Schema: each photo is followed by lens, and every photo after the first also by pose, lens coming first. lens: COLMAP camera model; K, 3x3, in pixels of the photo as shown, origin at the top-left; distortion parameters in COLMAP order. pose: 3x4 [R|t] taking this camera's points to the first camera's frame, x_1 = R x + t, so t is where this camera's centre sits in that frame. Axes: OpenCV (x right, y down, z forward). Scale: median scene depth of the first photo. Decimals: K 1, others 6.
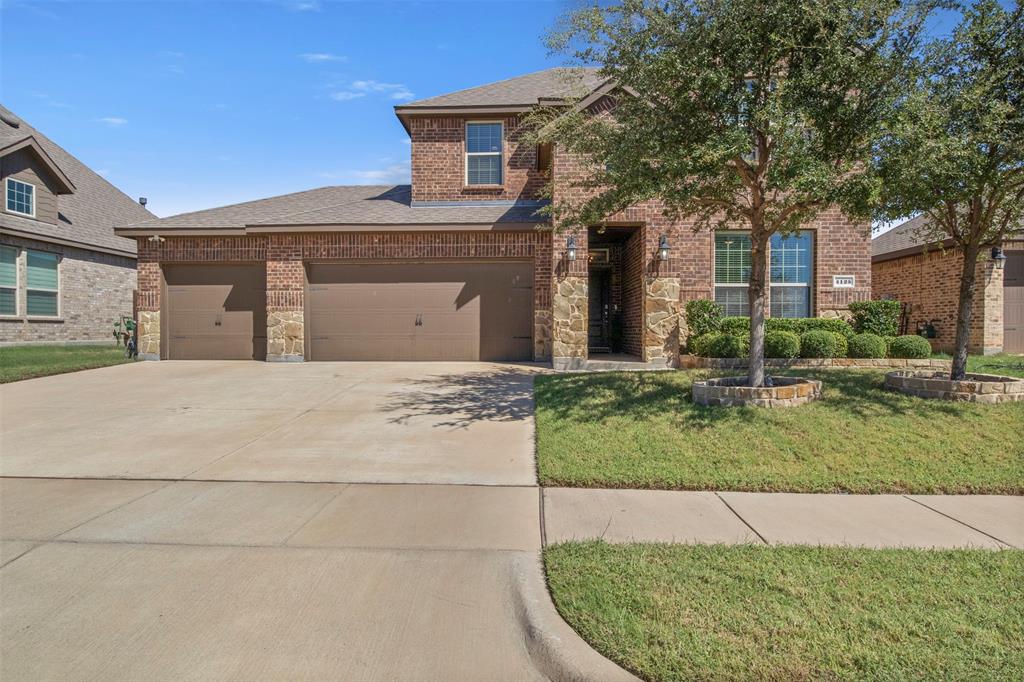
lens RADIAL K [[580.7, 0, 512.8], [0, 580.7, 317.0], [0, 0, 1]] dist [-0.005901, -0.000200]
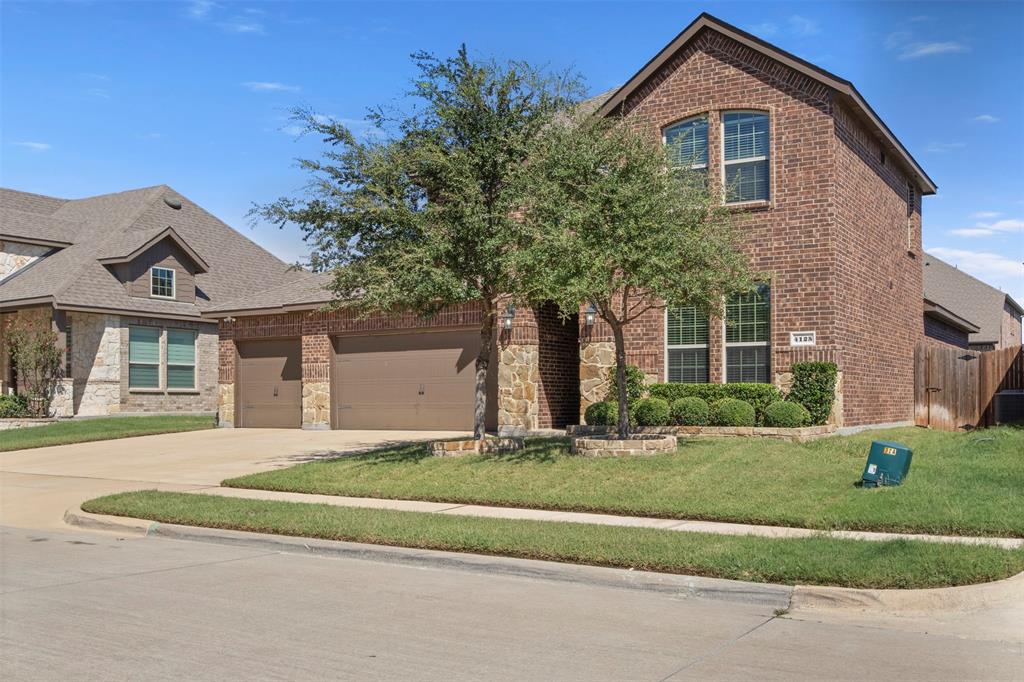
lens RADIAL K [[1009.2, 0, 512.0], [0, 1009.2, 341.0], [0, 0, 1]] dist [-0.031339, -0.004367]
pose [[0.873858, -0.034498, -0.484956, 0.825100], [0.017045, 0.999040, -0.040353, -0.005235], [0.485883, 0.026997, 0.873607, -0.446081]]
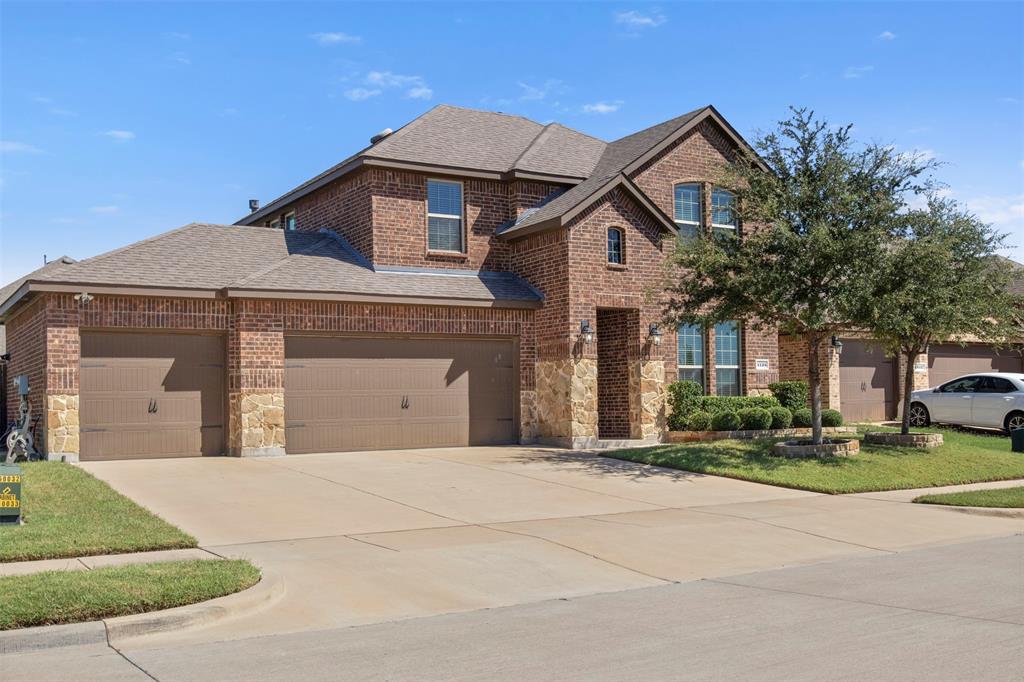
lens RADIAL K [[1009.2, 0, 512.0], [0, 1009.2, 341.0], [0, 0, 1]] dist [-0.031339, -0.004367]
pose [[0.831538, 0.020273, 0.555098, -0.889023], [0.005823, 0.998961, -0.045208, -0.018016], [-0.555437, 0.040824, 0.830556, -0.374735]]
